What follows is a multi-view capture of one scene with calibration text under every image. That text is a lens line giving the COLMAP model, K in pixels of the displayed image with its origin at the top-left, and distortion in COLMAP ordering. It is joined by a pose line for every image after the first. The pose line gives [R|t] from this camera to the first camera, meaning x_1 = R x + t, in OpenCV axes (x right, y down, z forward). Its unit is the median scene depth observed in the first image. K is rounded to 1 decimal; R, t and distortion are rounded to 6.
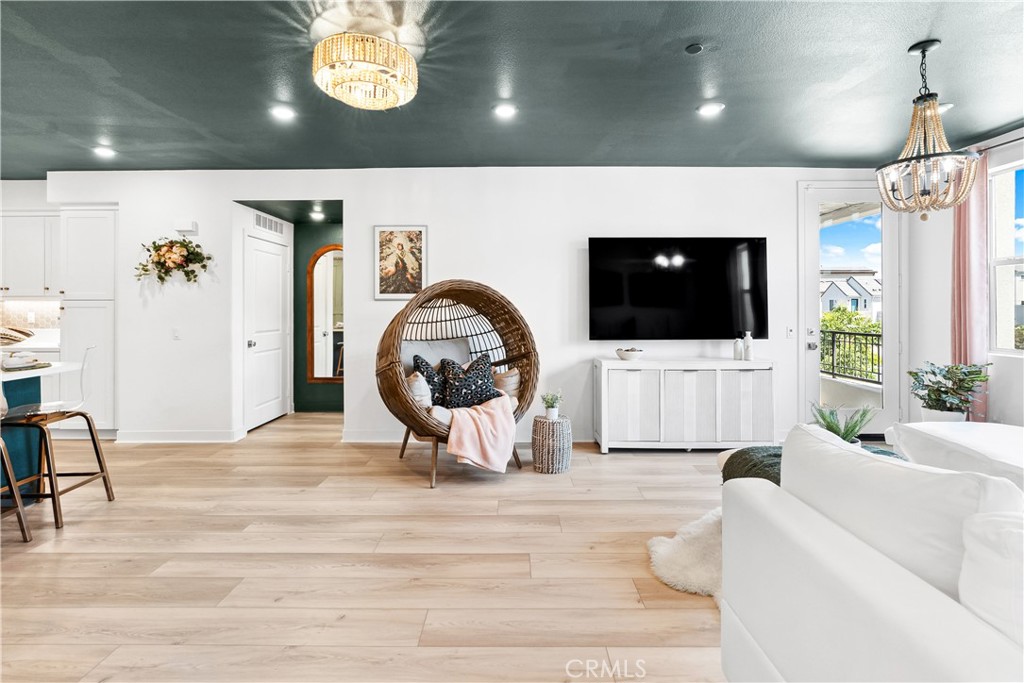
lens RADIAL K [[486.4, 0, 509.6], [0, 486.4, 309.7], [0, 0, 1]] dist [-0.003063, 0.000666]
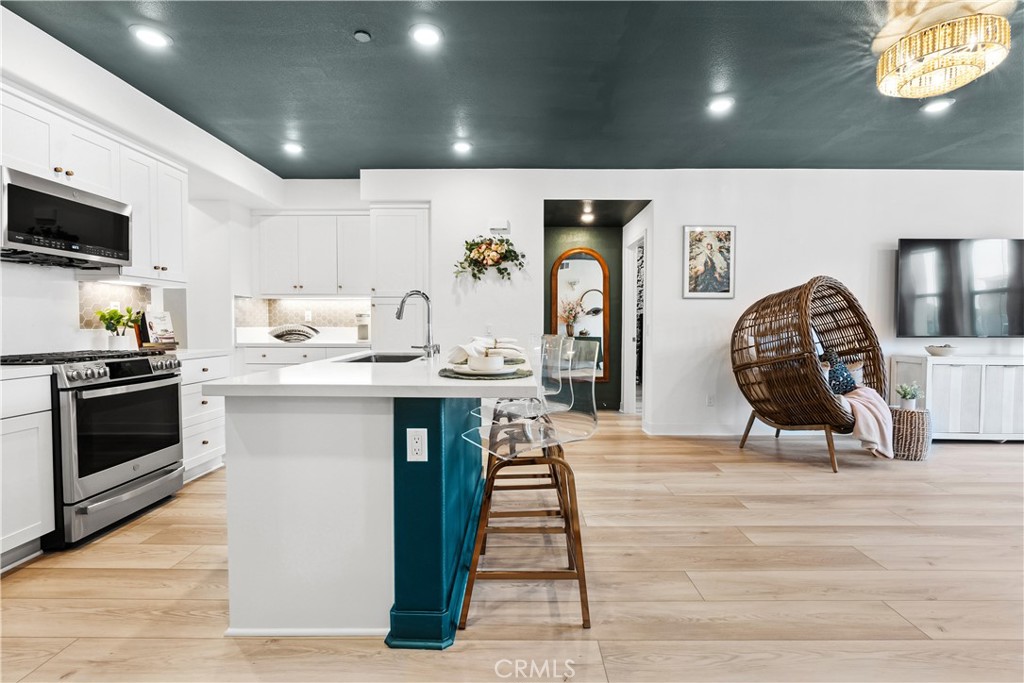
lens RADIAL K [[468.2, 0, 512.0], [0, 468.2, 341.5], [0, 0, 1]] dist [-0.007692, 0.000821]
pose [[0.999923, 0.004951, 0.011416, -0.653172], [-0.005315, 0.999472, 0.032053, 0.041969], [-0.011251, -0.032111, 0.999421, 0.009680]]
